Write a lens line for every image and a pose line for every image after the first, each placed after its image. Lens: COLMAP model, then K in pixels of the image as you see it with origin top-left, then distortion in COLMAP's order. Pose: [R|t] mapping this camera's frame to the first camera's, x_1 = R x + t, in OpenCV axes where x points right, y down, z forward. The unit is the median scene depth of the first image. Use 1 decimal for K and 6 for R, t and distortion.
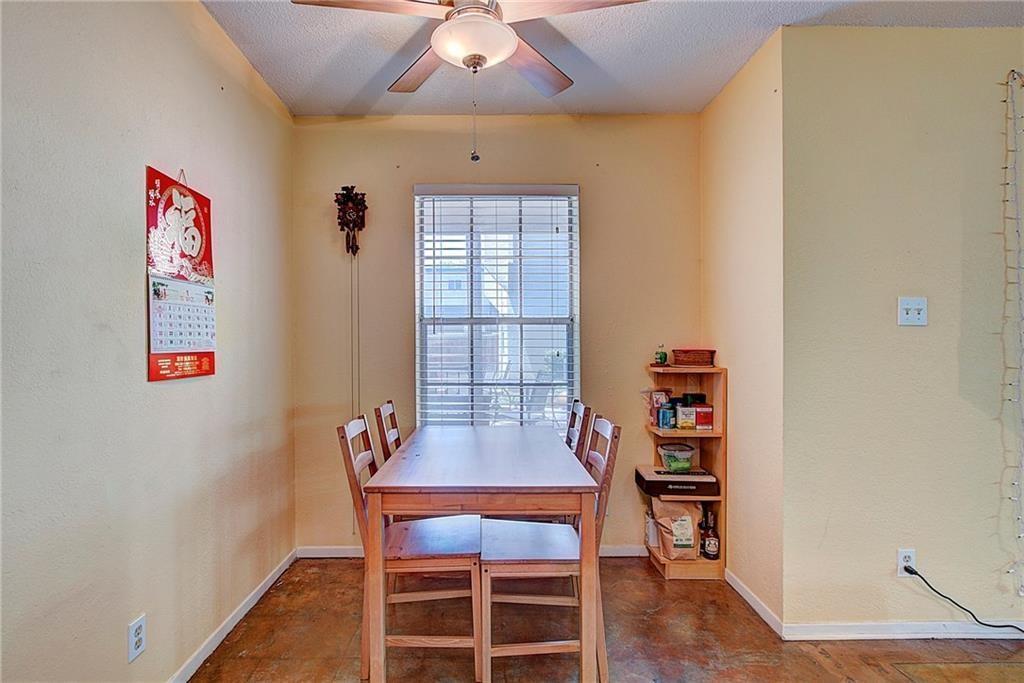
lens RADIAL K [[503.7, 0, 478.4], [0, 503.7, 343.9], [0, 0, 1]] dist [-0.001764, -0.000035]
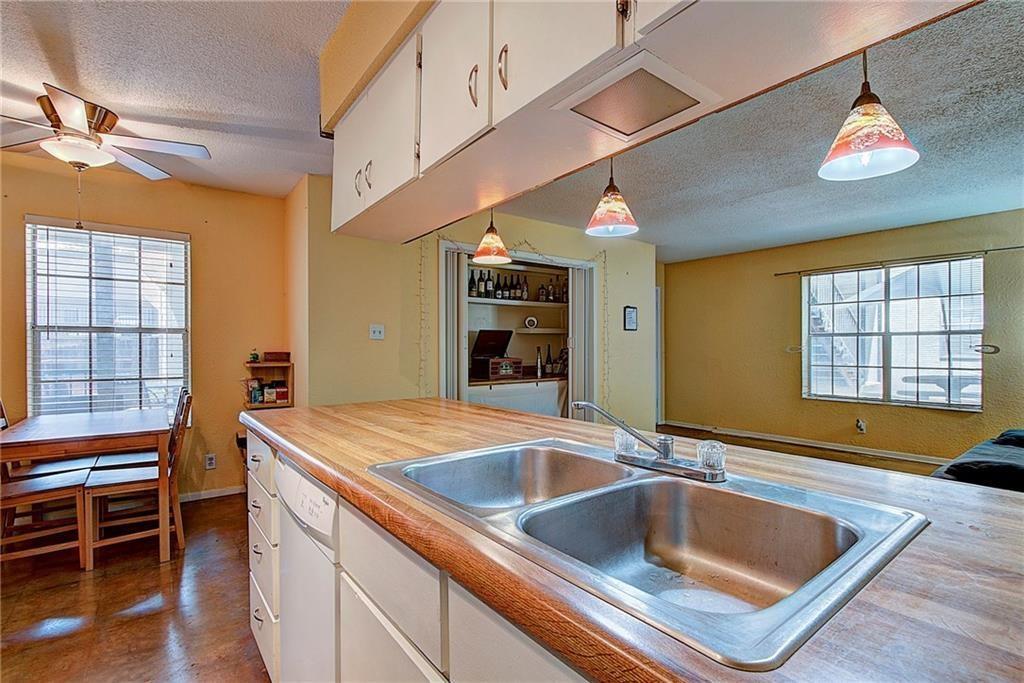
lens RADIAL K [[486.0, 0, 519.4], [0, 486.0, 348.9], [0, 0, 1]] dist [-0.007828, 0.000080]
pose [[0.785603, 0.000550, 0.618731, 0.090864], [-0.003713, 0.999986, 0.003825, -0.006419], [-0.618720, -0.005302, 0.785594, -0.657985]]
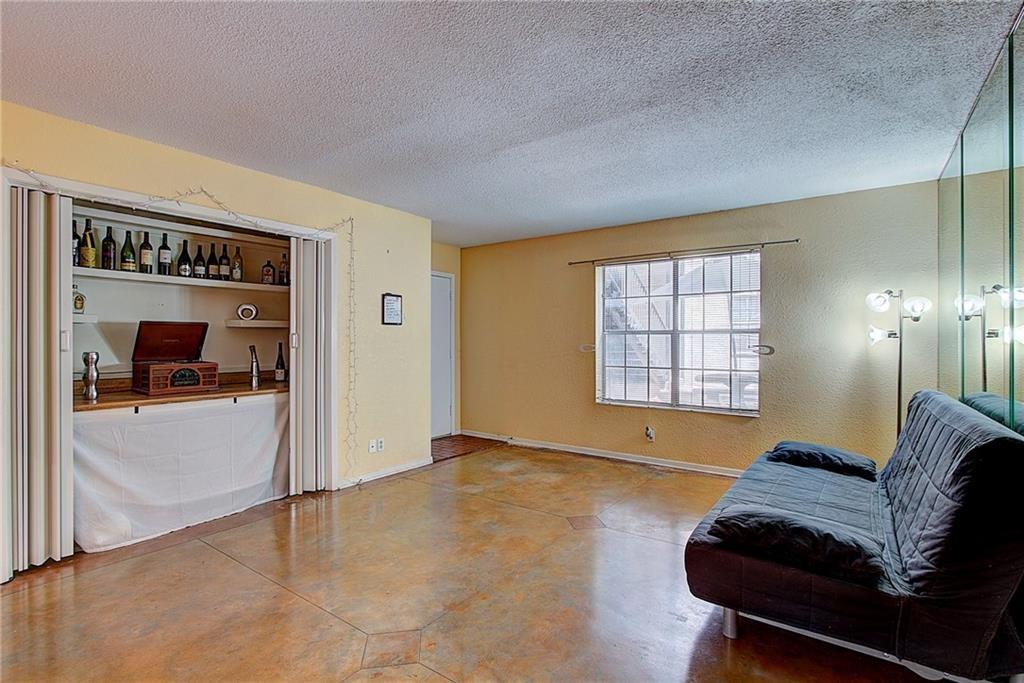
lens RADIAL K [[480.0, 0, 522.5], [0, 480.0, 342.9], [0, 0, 1]] dist [-0.022545, 0.000308]
pose [[0.572455, 0.002565, 0.819932, 0.727019], [-0.006244, 0.999980, 0.001231, -0.024739], [-0.819912, -0.005825, 0.572460, -0.586919]]
